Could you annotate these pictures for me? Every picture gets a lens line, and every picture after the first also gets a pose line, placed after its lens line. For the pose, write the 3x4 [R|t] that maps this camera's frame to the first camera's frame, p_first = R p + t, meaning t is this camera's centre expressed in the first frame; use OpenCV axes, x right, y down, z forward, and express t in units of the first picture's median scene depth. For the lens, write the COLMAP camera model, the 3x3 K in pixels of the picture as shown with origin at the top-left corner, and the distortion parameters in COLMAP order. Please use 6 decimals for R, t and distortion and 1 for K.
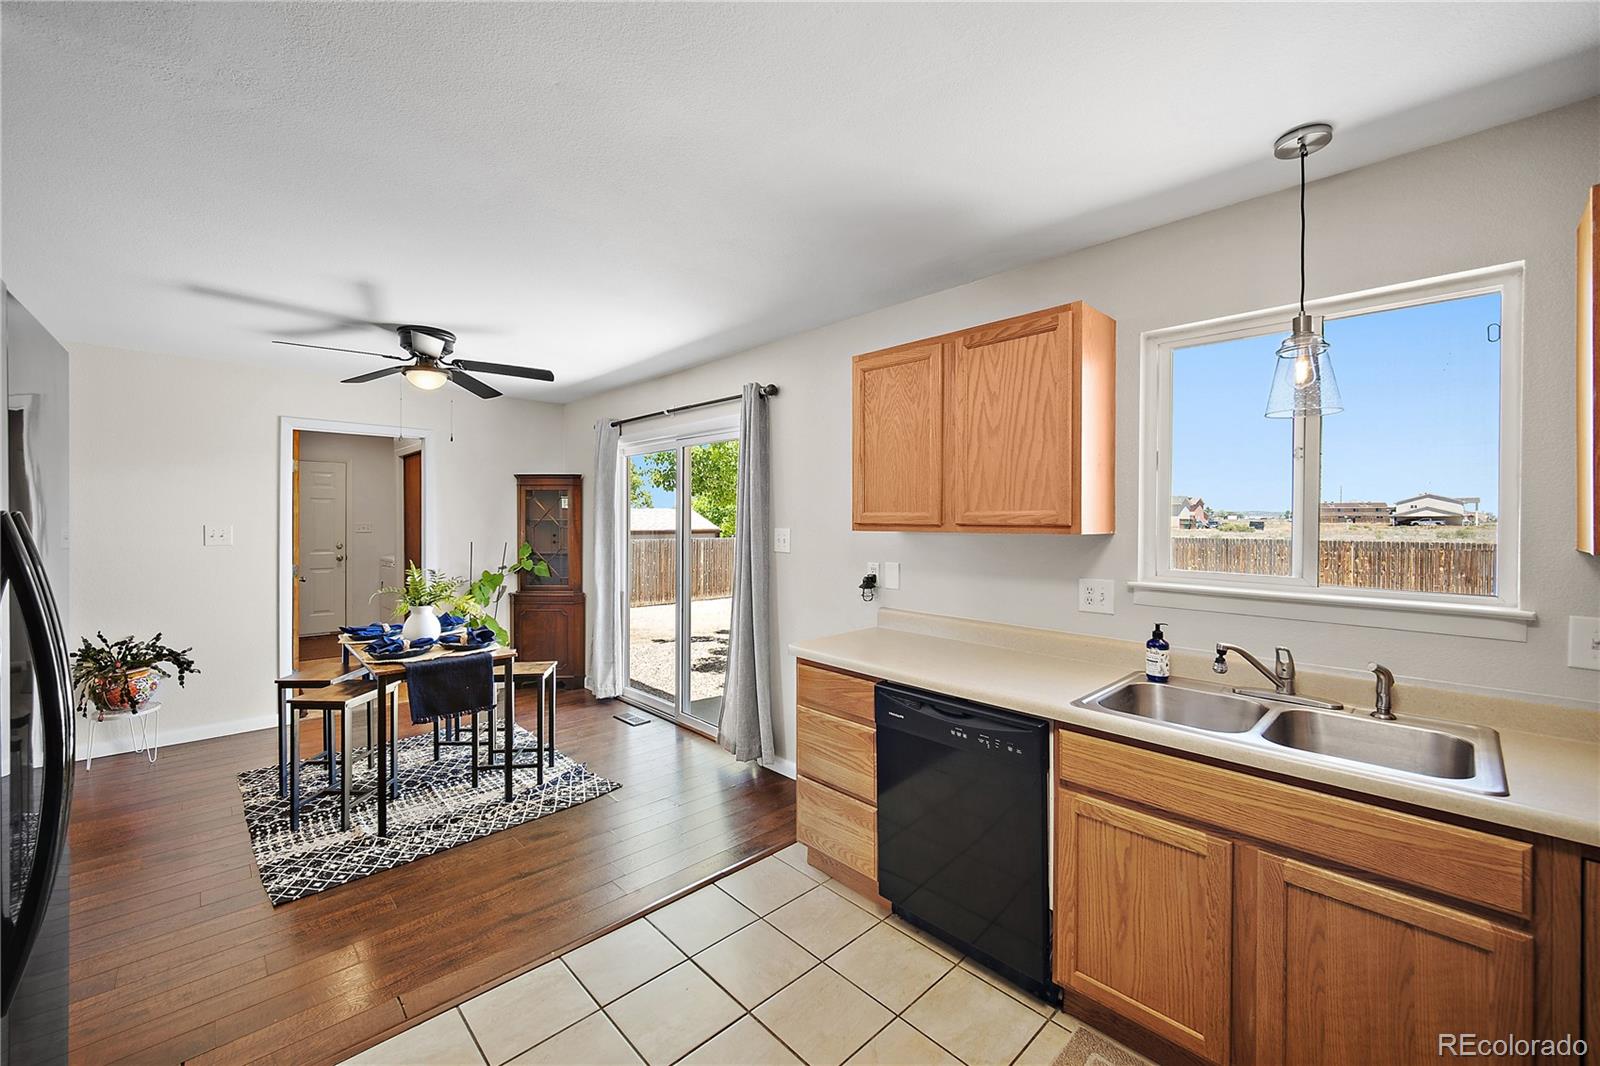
lens RADIAL K [[638.2, 0, 802.1], [0, 638.2, 519.7], [0, 0, 1]] dist [-0.004046, -0.001081]
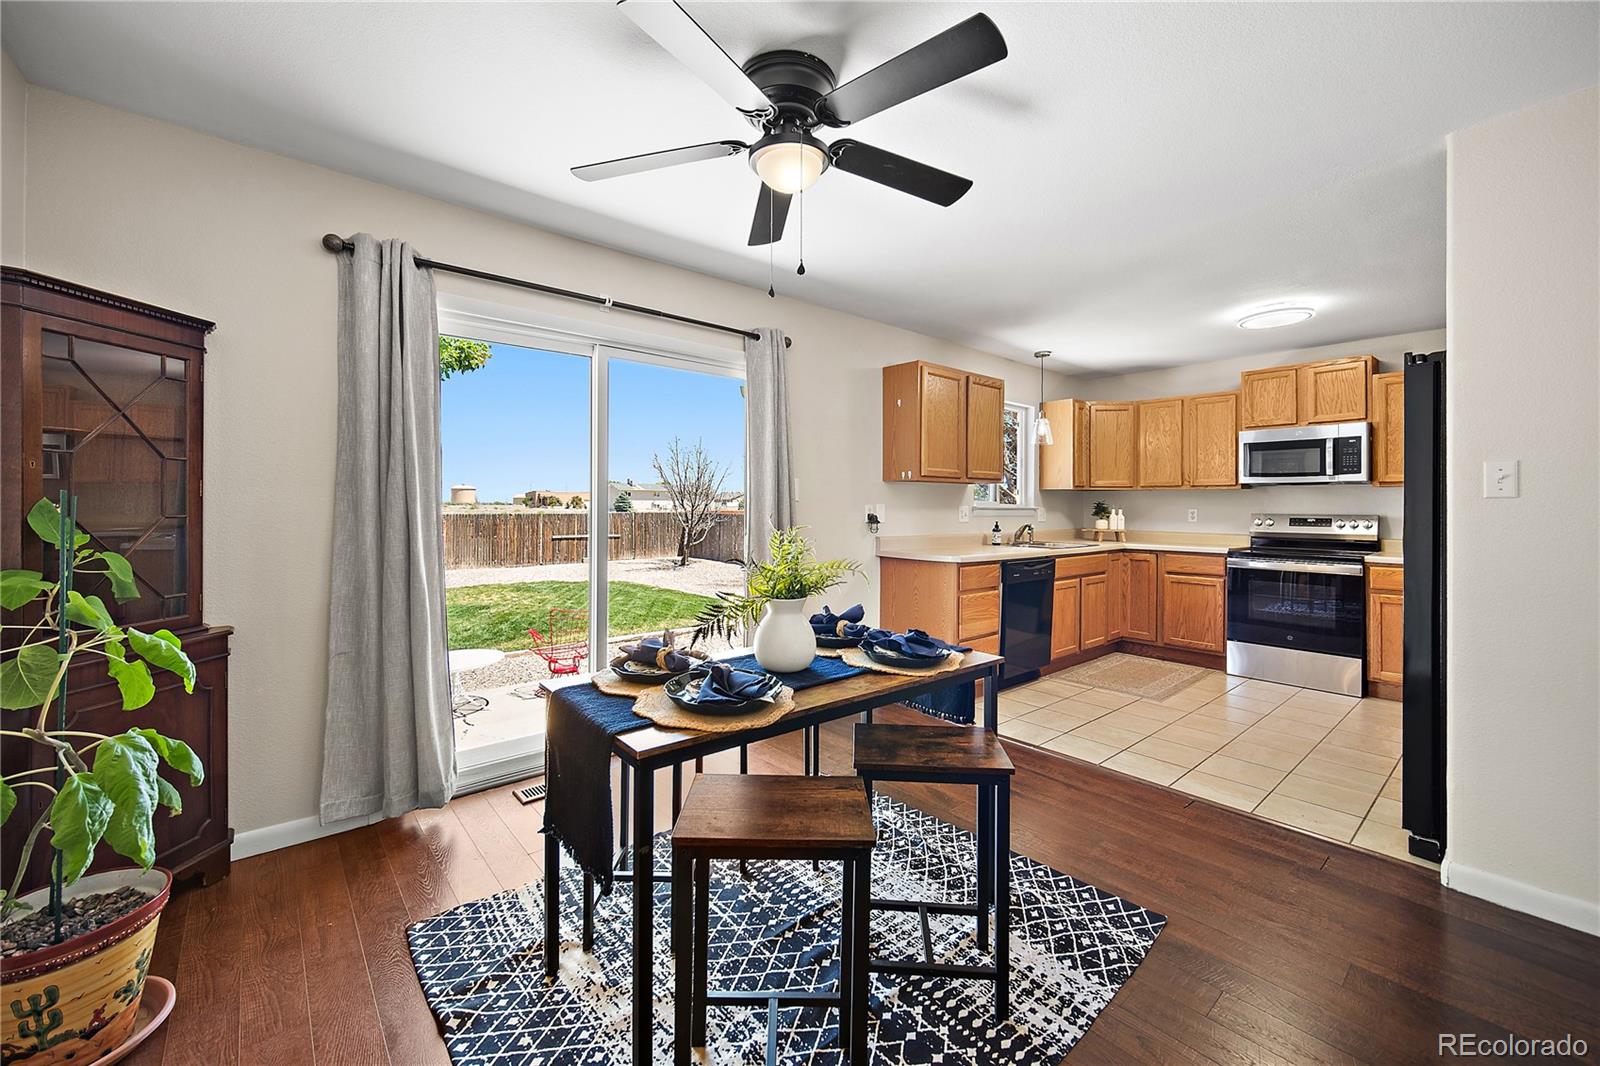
lens RADIAL K [[638.2, 0, 801.9], [0, 638.2, 503.4], [0, 0, 1]] dist [-0.004046, -0.001081]
pose [[0.053834, -0.000626, 0.998550, -1.685033], [-0.002145, 0.999997, 0.000742, 0.085099], [-0.998548, -0.002182, 0.053832, 1.442485]]
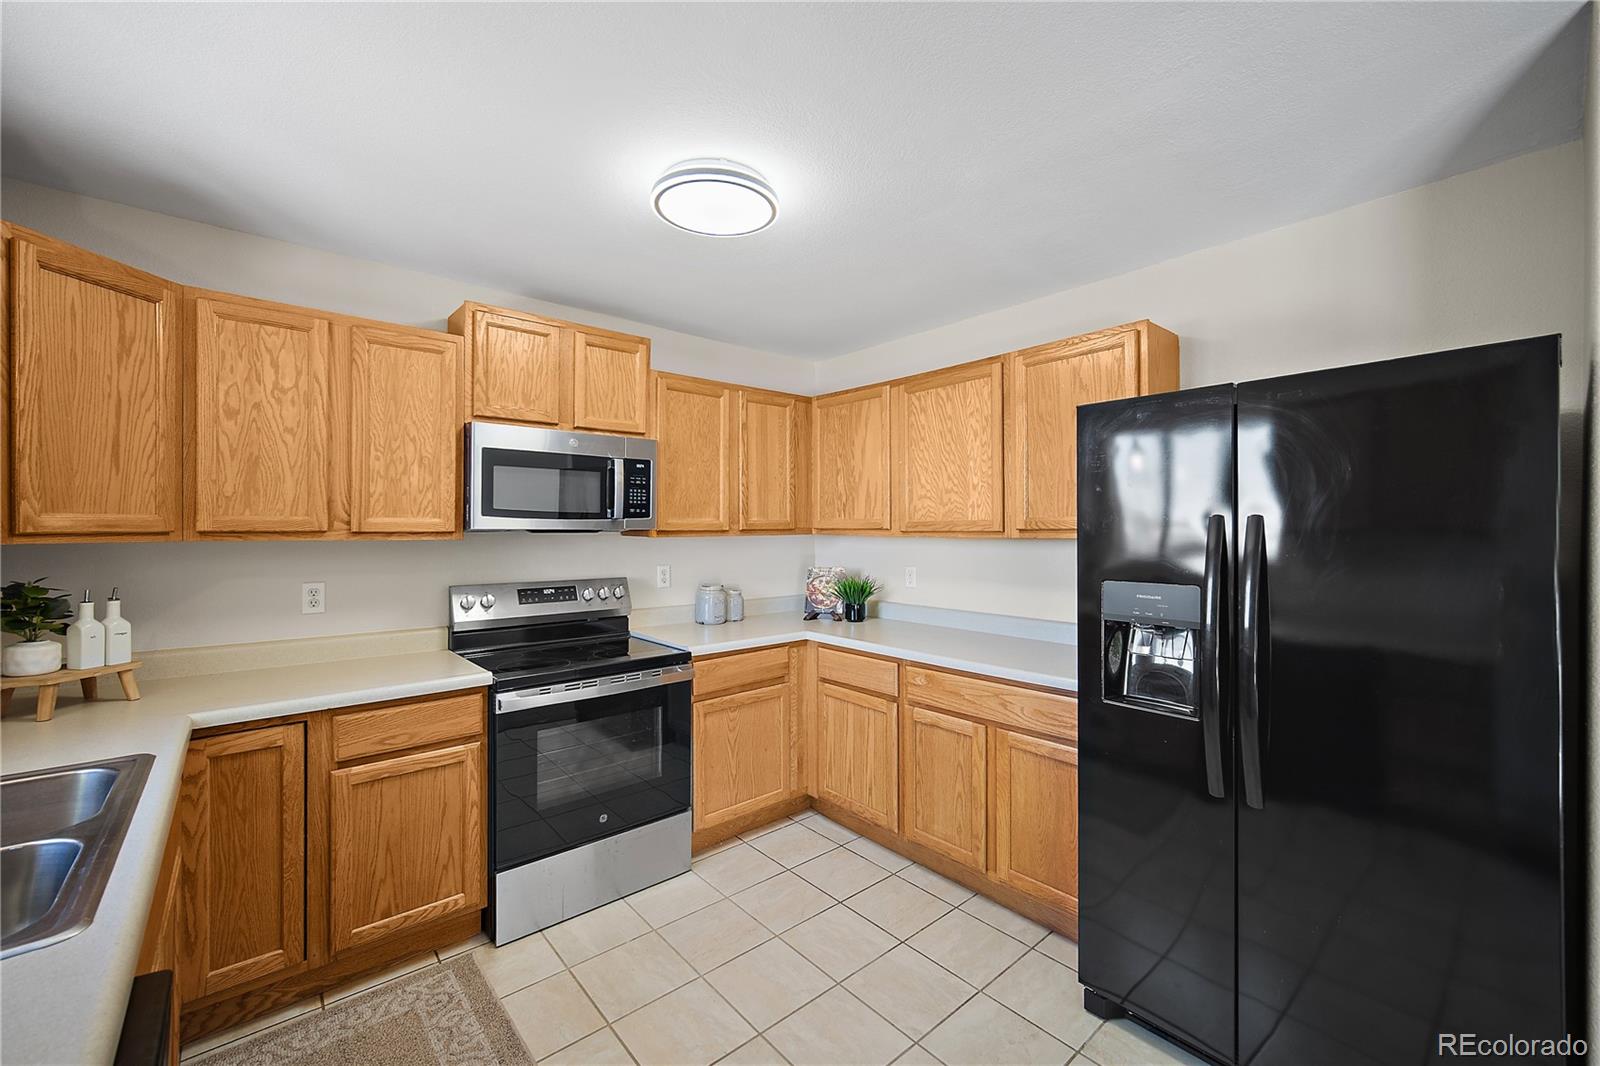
lens RADIAL K [[638.2, 0, 804.5], [0, 638.2, 528.8], [0, 0, 1]] dist [-0.004046, -0.001081]
pose [[-0.999210, -0.005141, 0.039407, -0.066706], [-0.004918, 0.999971, 0.005737, 0.007679], [-0.039436, 0.005539, -0.999207, 1.106546]]
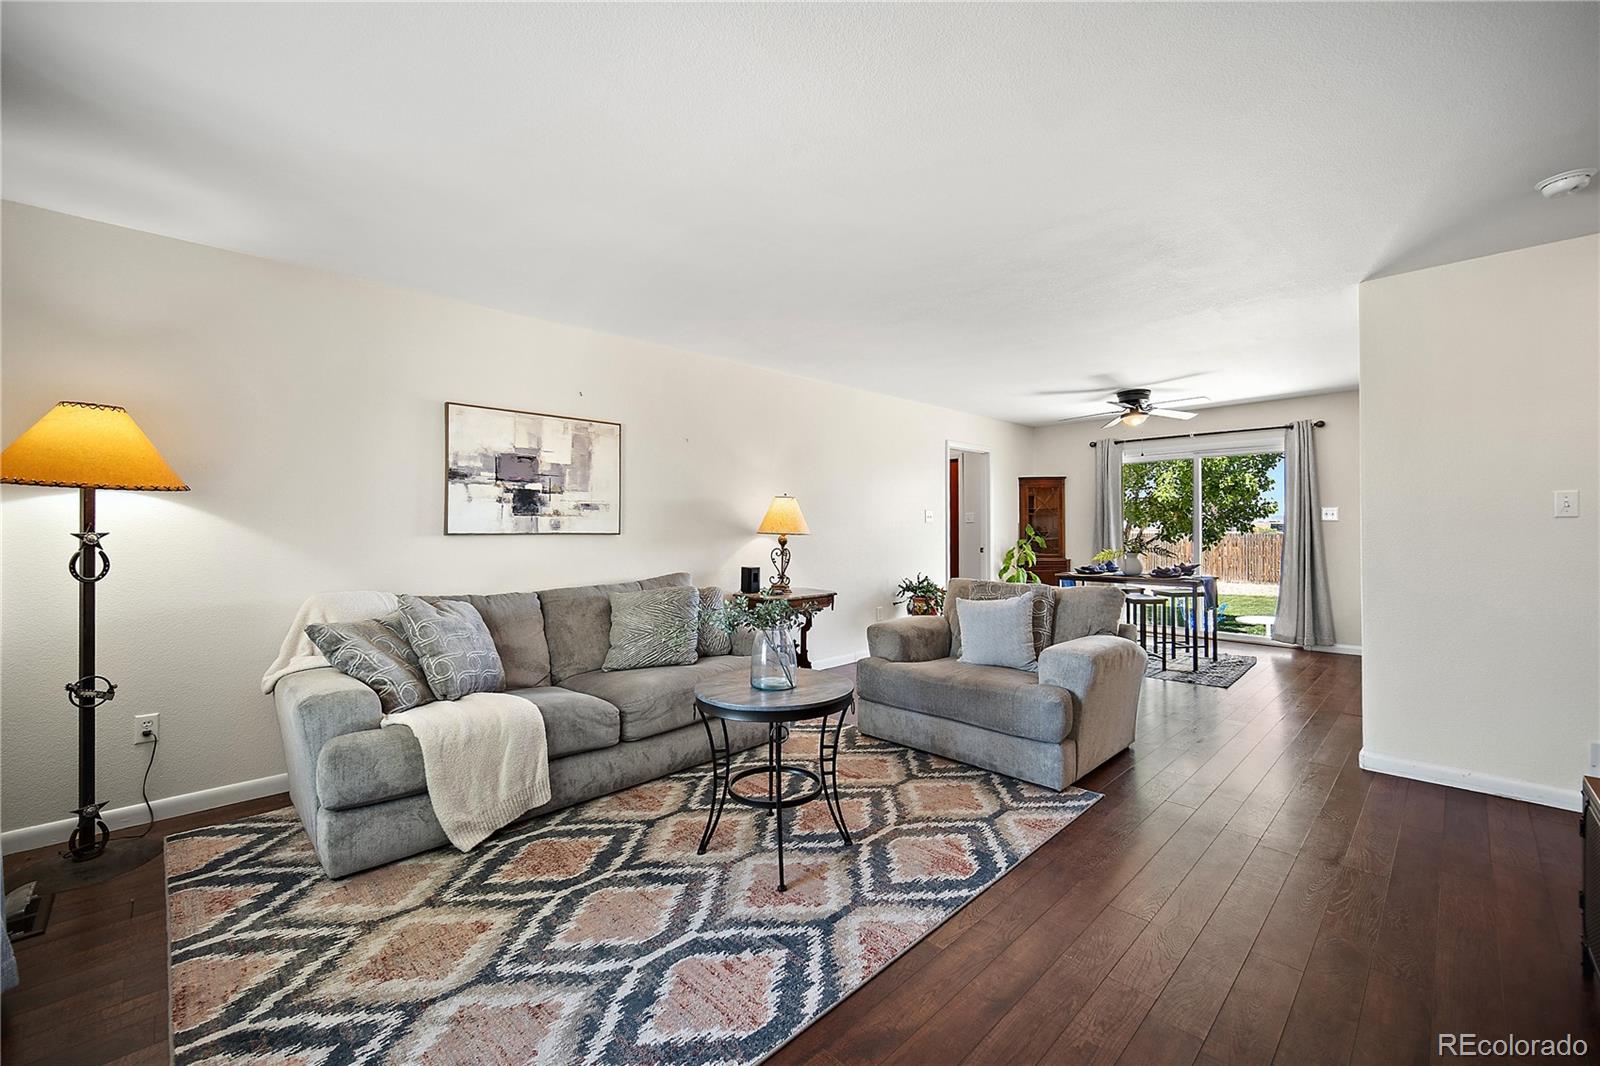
lens RADIAL K [[638.2, 0, 802.6], [0, 638.2, 523.4], [0, 0, 1]] dist [-0.004046, -0.001081]
pose [[0.999761, -0.008142, 0.020314, -2.267727], [0.008167, 0.999966, -0.001181, 0.071718], [-0.020304, 0.001346, 0.999793, -0.982748]]
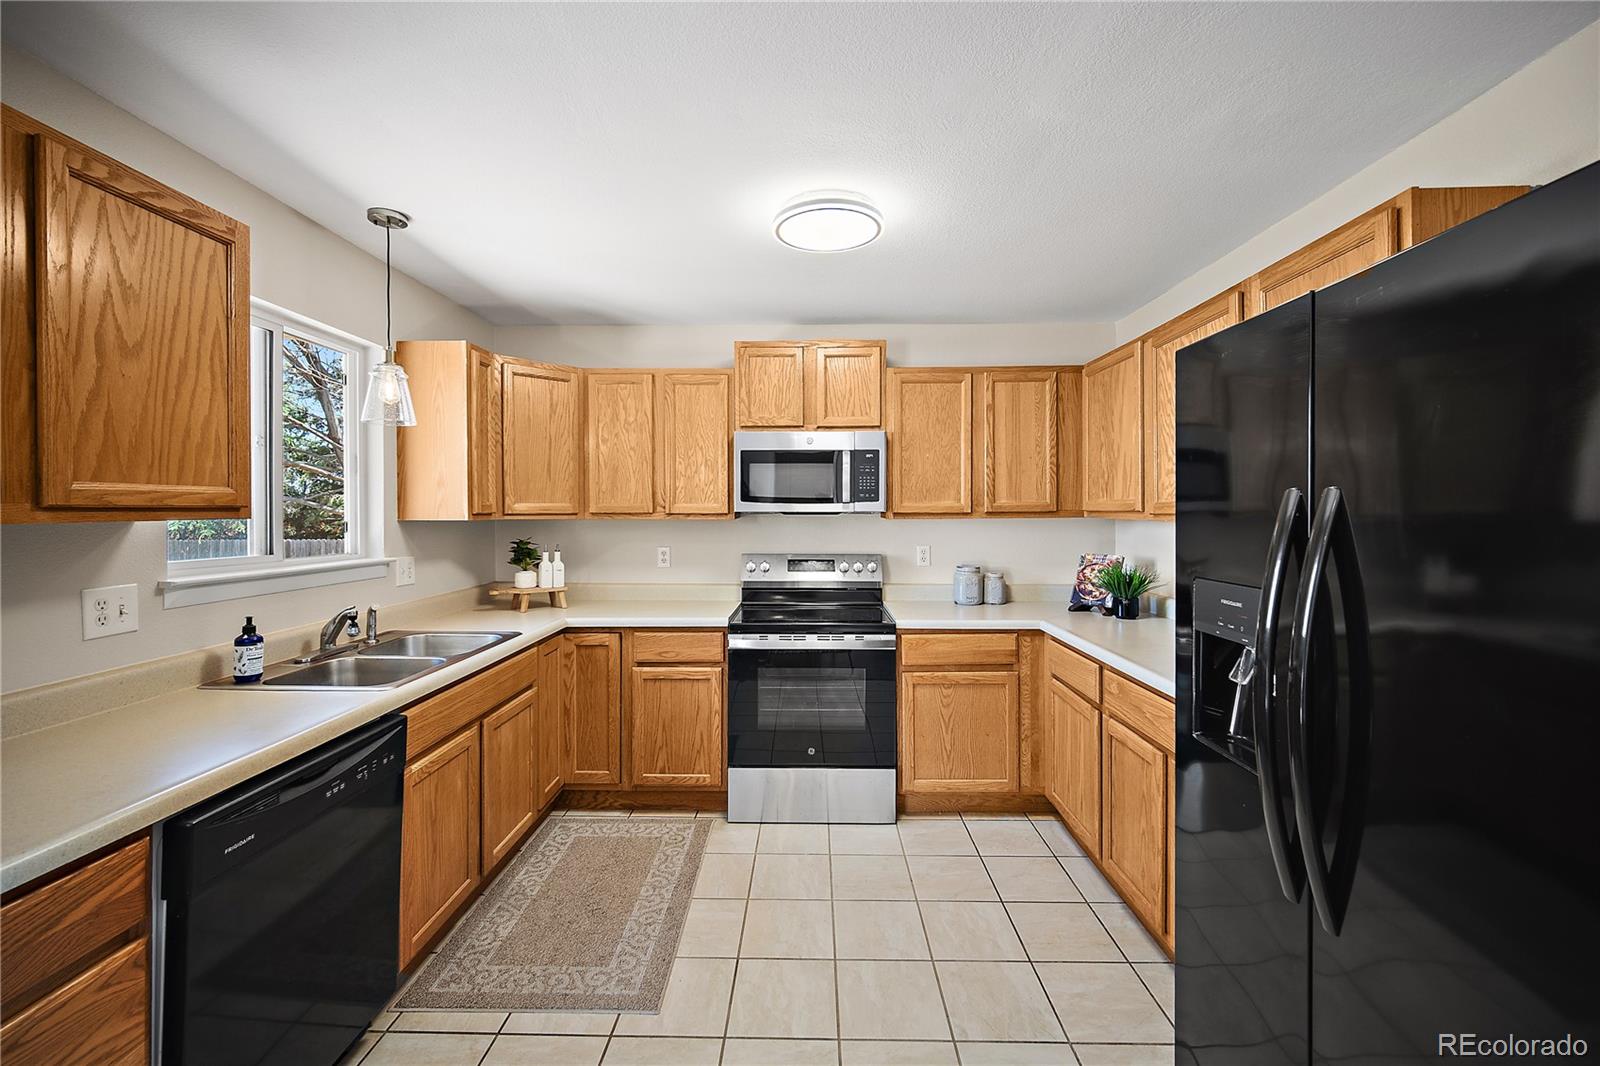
lens RADIAL K [[638.2, 0, 807.0], [0, 638.2, 515.7], [0, 0, 1]] dist [-0.004046, -0.001081]
pose [[-0.717923, -0.007902, 0.696078, -0.563812], [0.000671, 0.999927, 0.012043, 0.009148], [-0.696122, 0.009113, -0.717865, 0.984785]]
